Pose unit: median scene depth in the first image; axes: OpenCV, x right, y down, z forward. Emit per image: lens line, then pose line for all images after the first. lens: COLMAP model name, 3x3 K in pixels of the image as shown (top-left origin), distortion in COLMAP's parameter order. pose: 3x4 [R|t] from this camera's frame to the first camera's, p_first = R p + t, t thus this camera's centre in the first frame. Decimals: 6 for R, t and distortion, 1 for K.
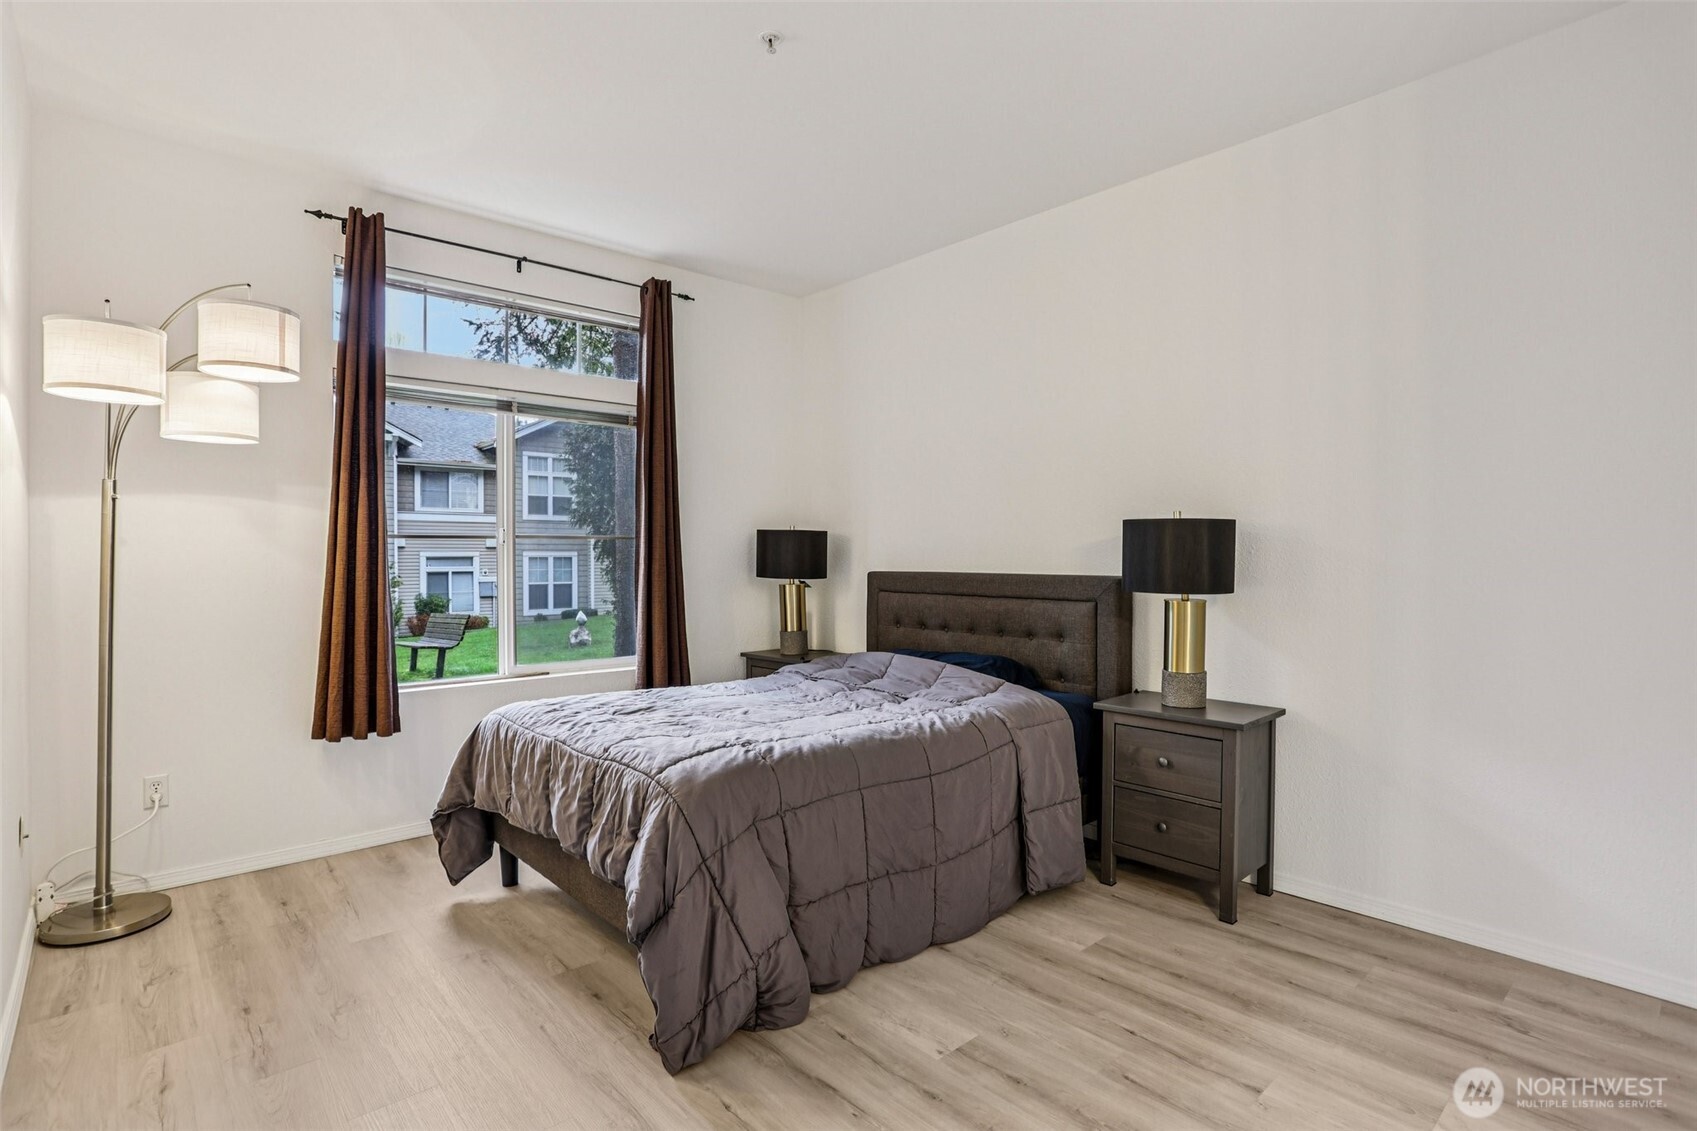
lens RADIAL K [[837.3, 0, 854.2], [0, 837.3, 560.0], [0, 0, 1]] dist [-0.031692, 0.003754]
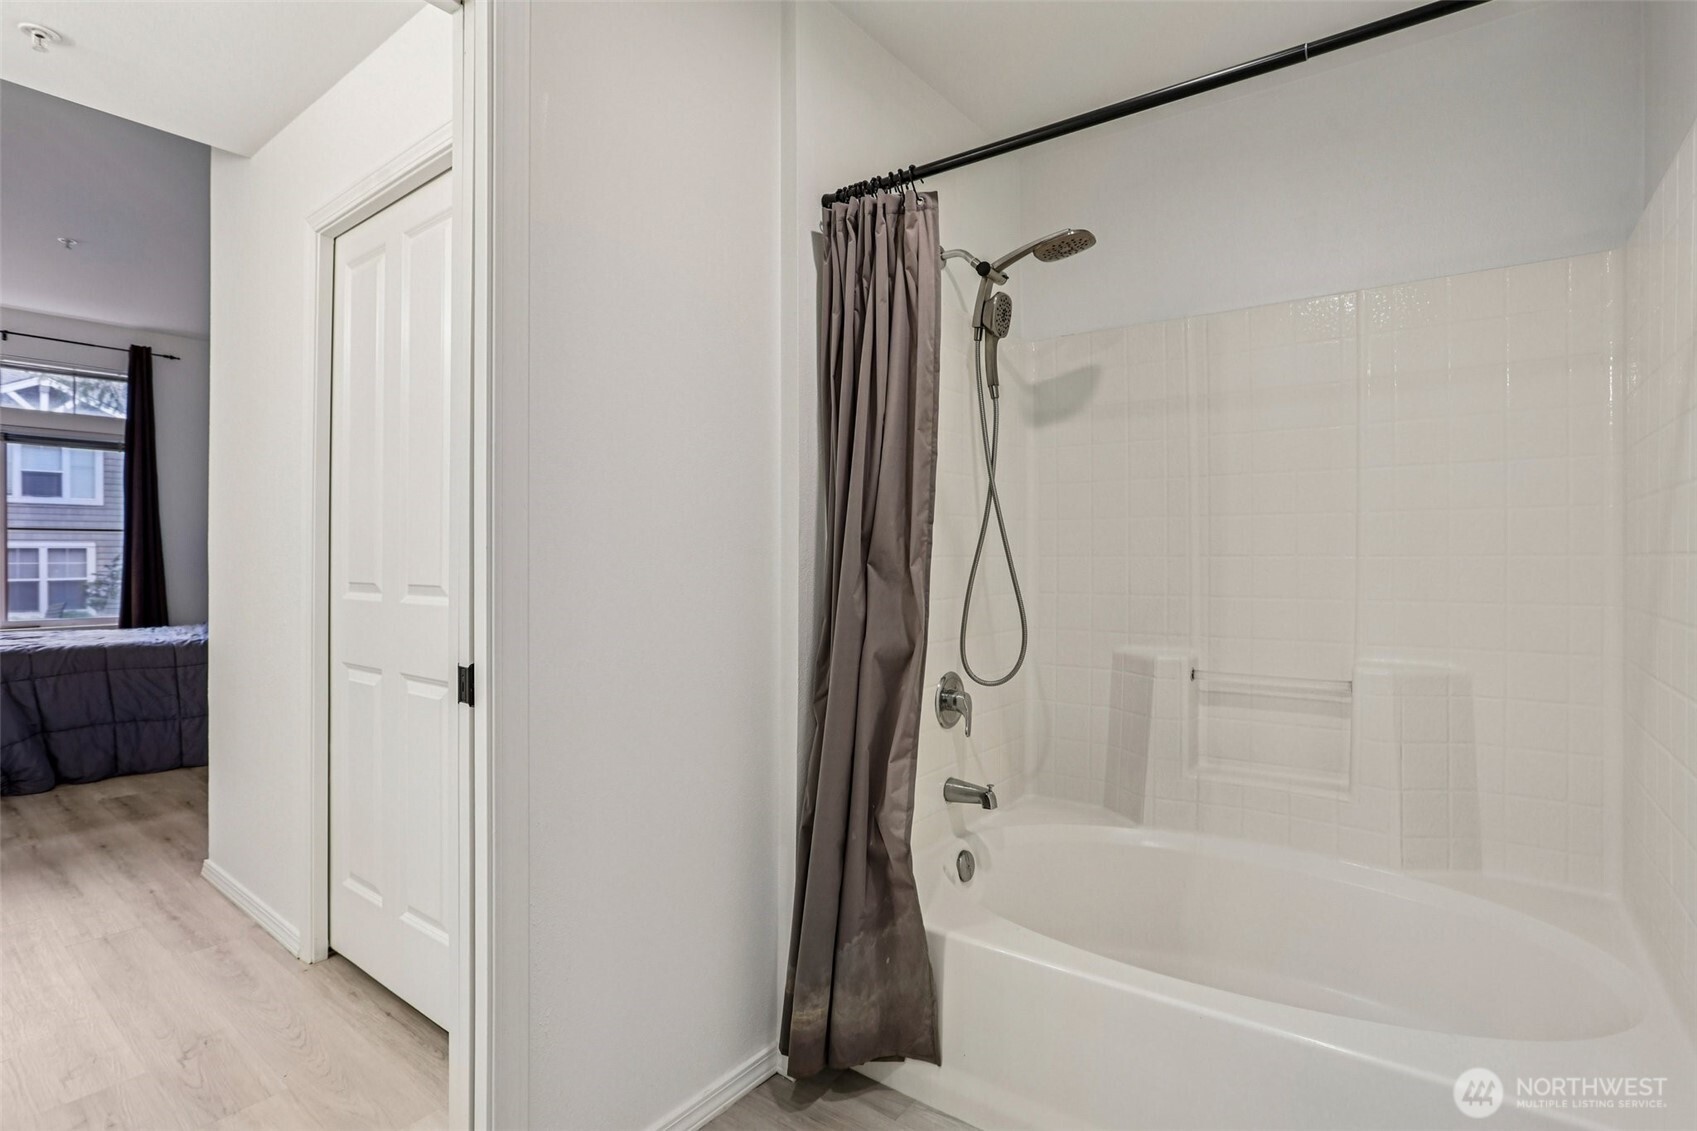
lens RADIAL K [[837.3, 0, 839.8], [0, 837.3, 561.2], [0, 0, 1]] dist [-0.031692, 0.003754]
pose [[0.983845, -0.000089, 0.179022, 1.372575], [0.001922, 0.999948, -0.010064, 0.071720], [-0.179012, 0.010246, 0.983794, -1.099052]]
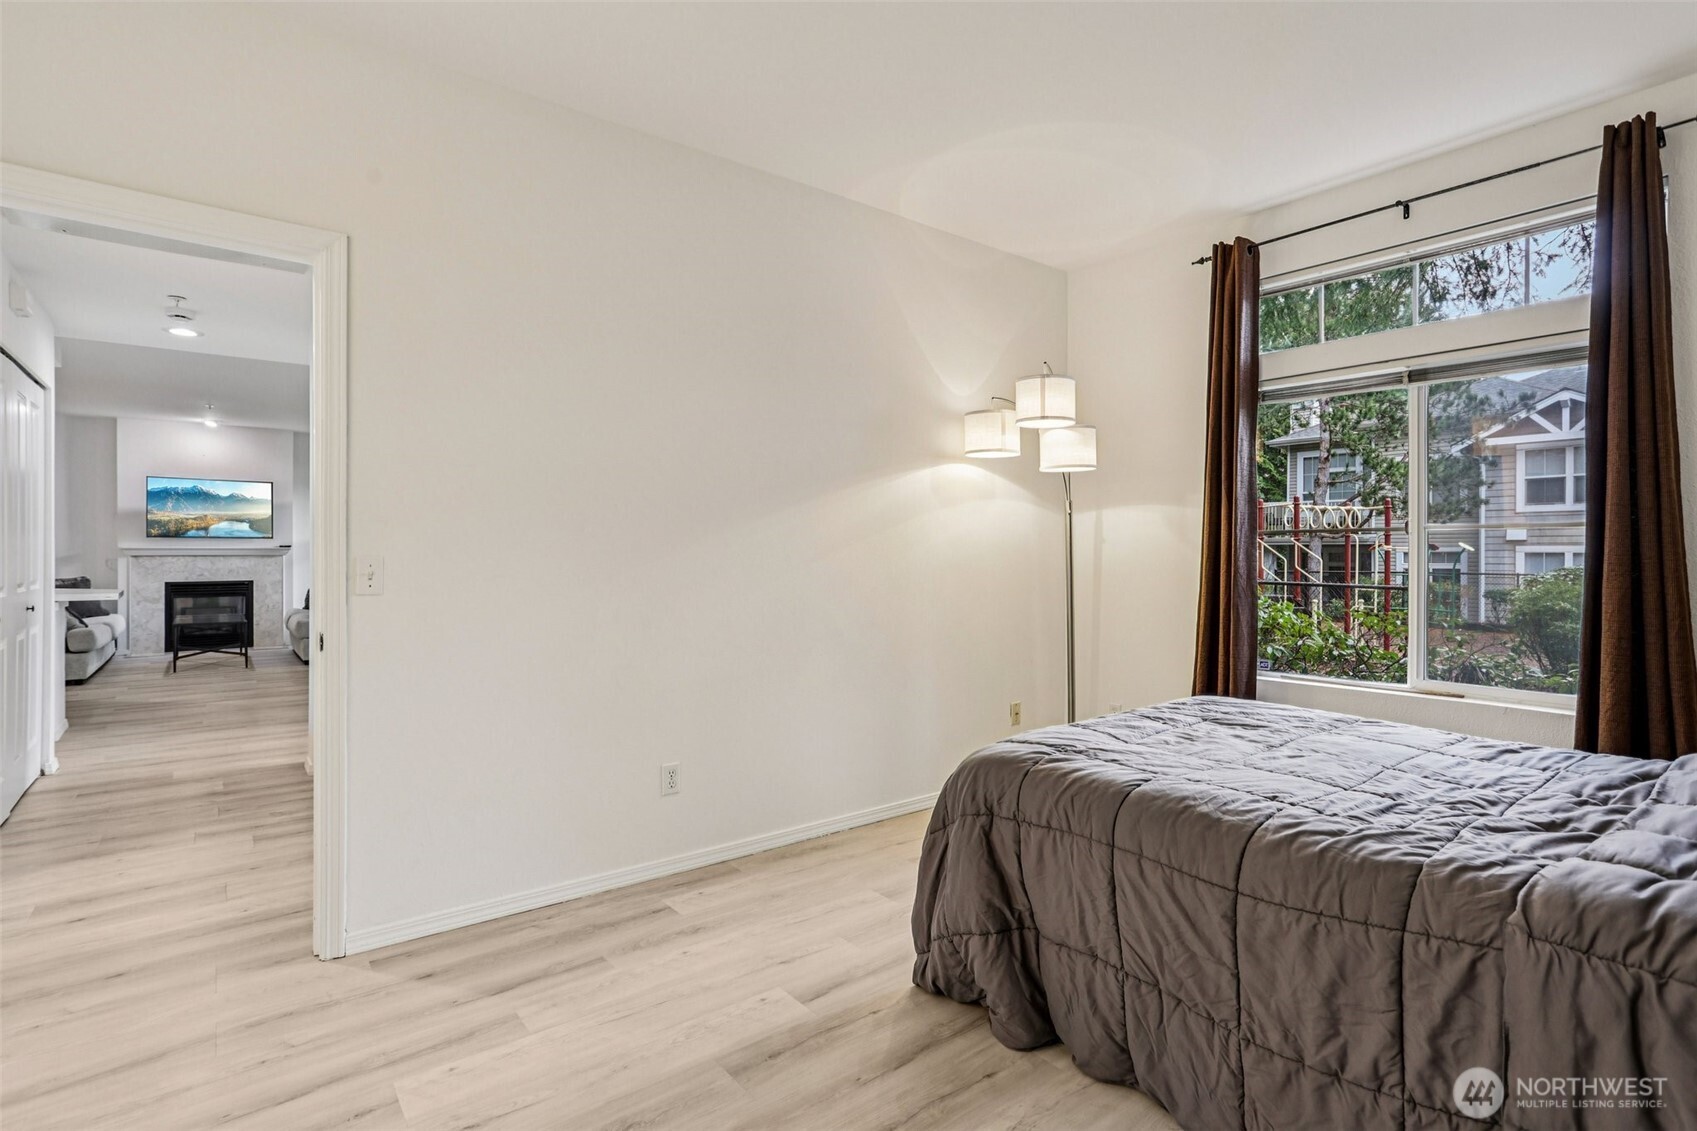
lens RADIAL K [[837.3, 0, 851.2], [0, 837.3, 559.1], [0, 0, 1]] dist [-0.031692, 0.003754]
pose [[-0.073022, 0.008754, -0.997292, 0.893903], [-0.005114, 0.999945, 0.009152, -0.000464], [0.997317, 0.005769, -0.072974, 0.908274]]
